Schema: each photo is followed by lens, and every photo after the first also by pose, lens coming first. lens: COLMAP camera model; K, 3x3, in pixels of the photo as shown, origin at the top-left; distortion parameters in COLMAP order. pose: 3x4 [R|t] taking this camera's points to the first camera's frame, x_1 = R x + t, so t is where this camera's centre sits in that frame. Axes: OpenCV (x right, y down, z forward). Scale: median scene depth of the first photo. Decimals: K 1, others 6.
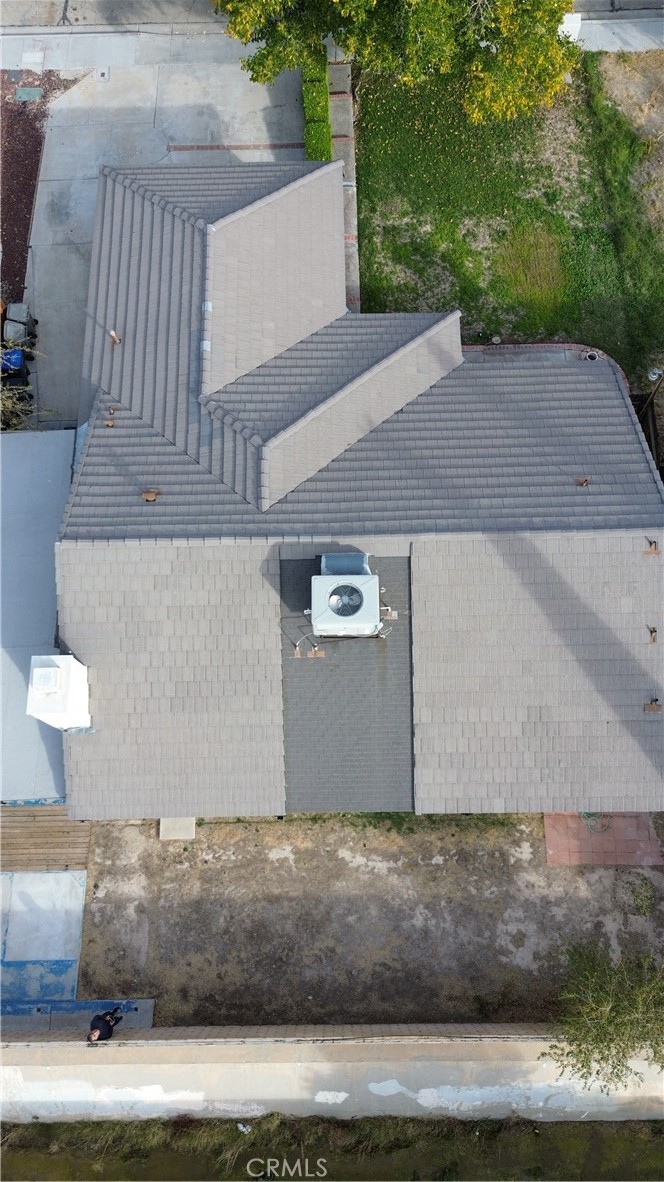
lens RADIAL K [[839.3, 0, 332.0], [0, 839.3, 591.0], [0, 0, 1]] dist [0.058242, -0.054156]
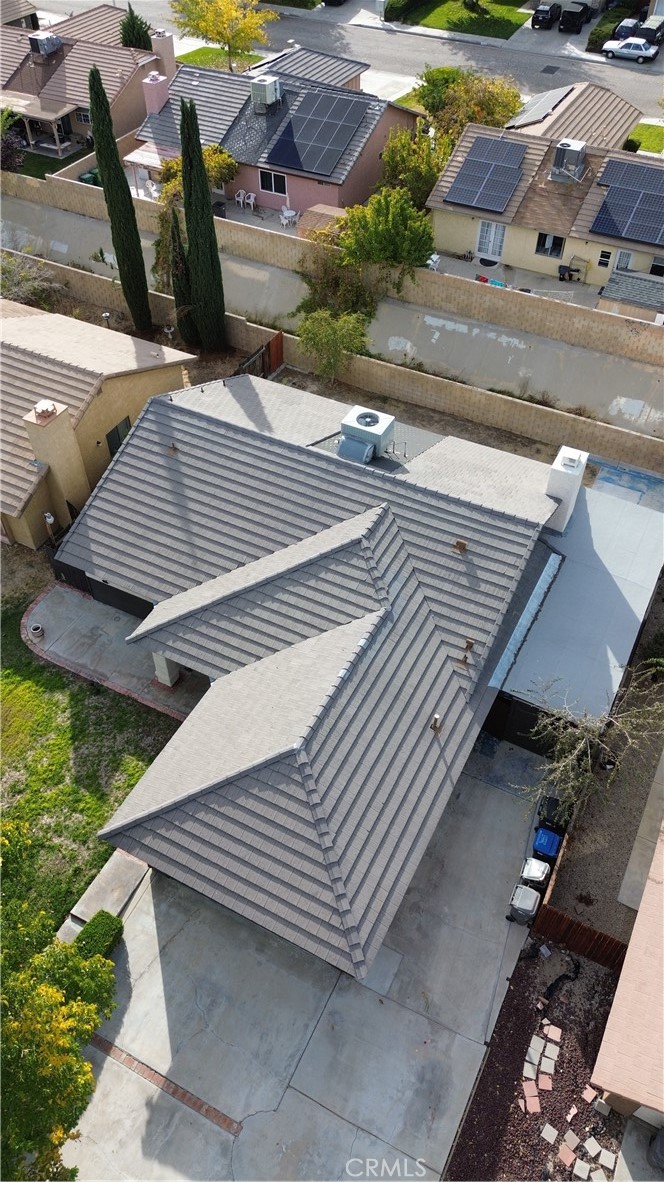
lens RADIAL K [[839.3, 0, 332.0], [0, 839.3, 591.0], [0, 0, 1]] dist [0.058242, -0.054156]
pose [[-0.880645, -0.334201, 0.335819, -0.456942], [0.454856, -0.398079, 0.796643, -1.144858], [-0.132557, 0.854308, 0.502579, 0.423364]]
